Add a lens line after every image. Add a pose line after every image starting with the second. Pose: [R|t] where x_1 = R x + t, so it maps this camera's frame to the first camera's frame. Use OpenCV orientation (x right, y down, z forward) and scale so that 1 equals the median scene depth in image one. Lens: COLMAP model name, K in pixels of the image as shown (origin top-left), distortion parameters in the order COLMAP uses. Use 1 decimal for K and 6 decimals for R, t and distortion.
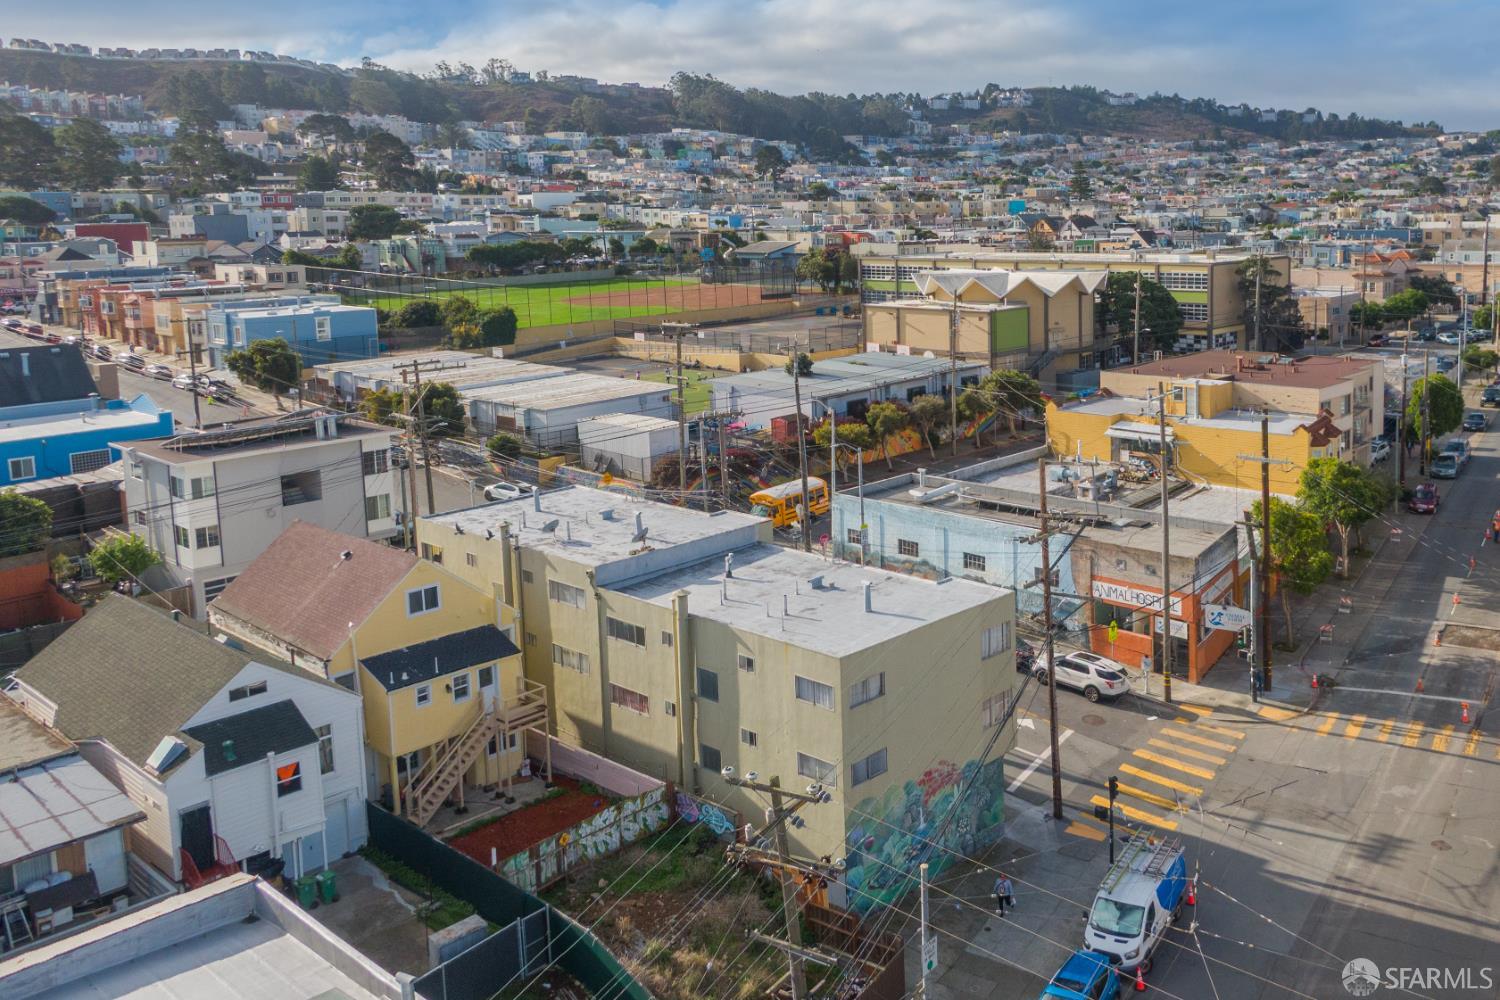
lens RADIAL K [[1287.3, 0, 758.3], [0, 1287.3, 499.0], [0, 0, 1]] dist [0.060572, -0.044069]
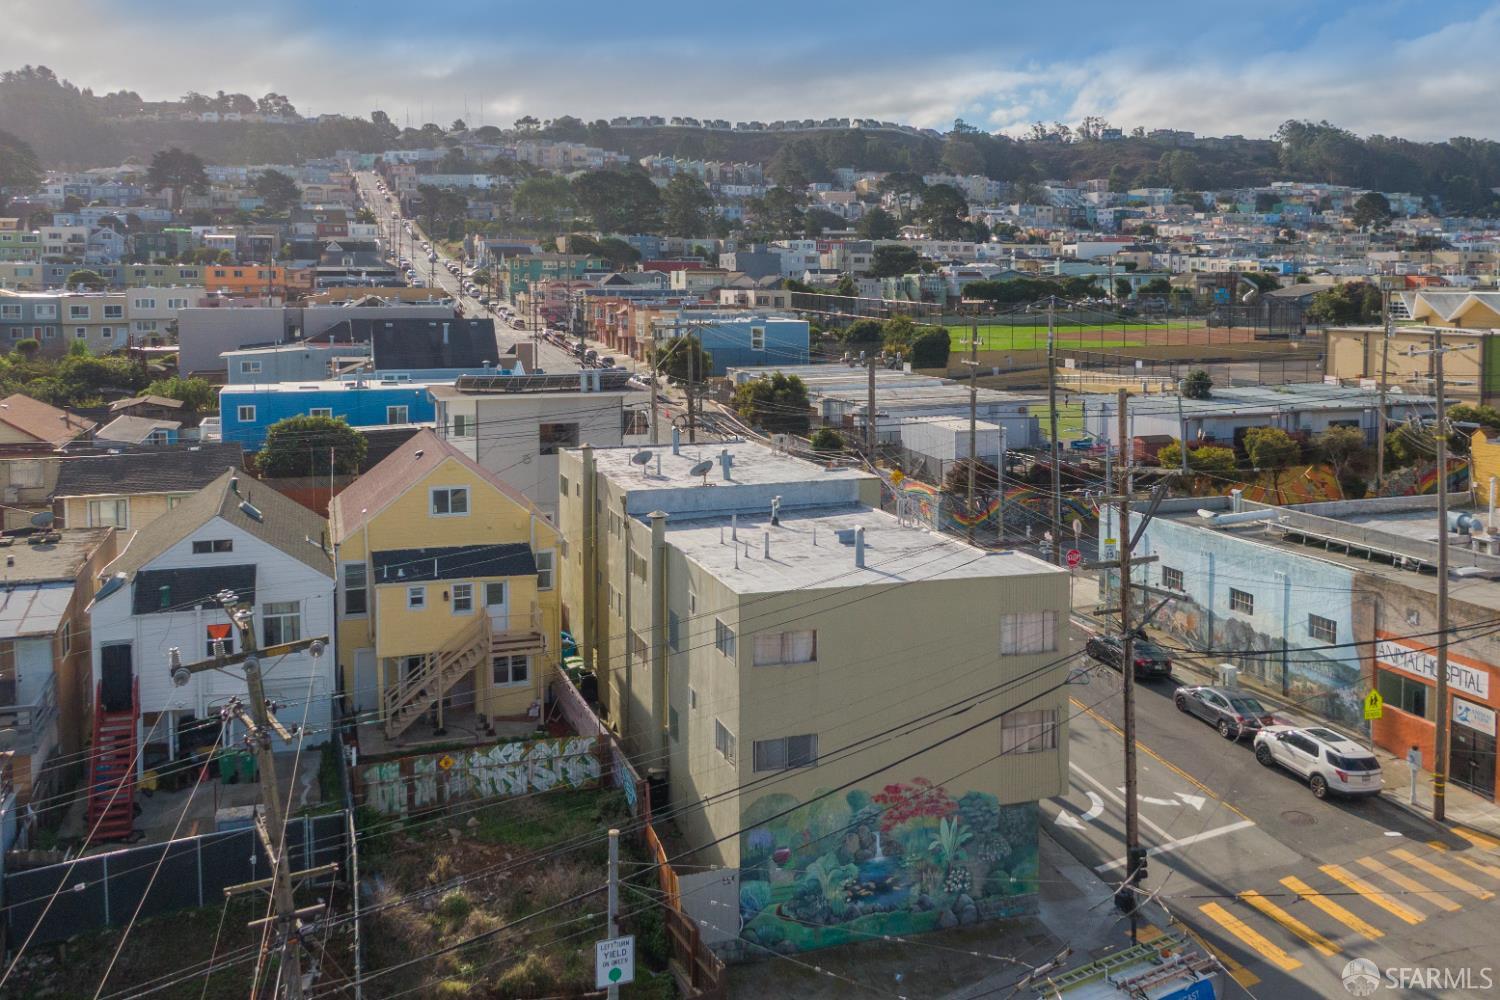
lens RADIAL K [[1321.2, 0, 743.4], [0, 1321.2, 503.2], [0, 0, 1]] dist [0.062974, -0.054420]
pose [[0.878312, 0.107304, -0.465889, 0.164564], [-0.139803, 0.989537, -0.035650, 0.037381], [0.457190, 0.096444, 0.884125, 0.113188]]
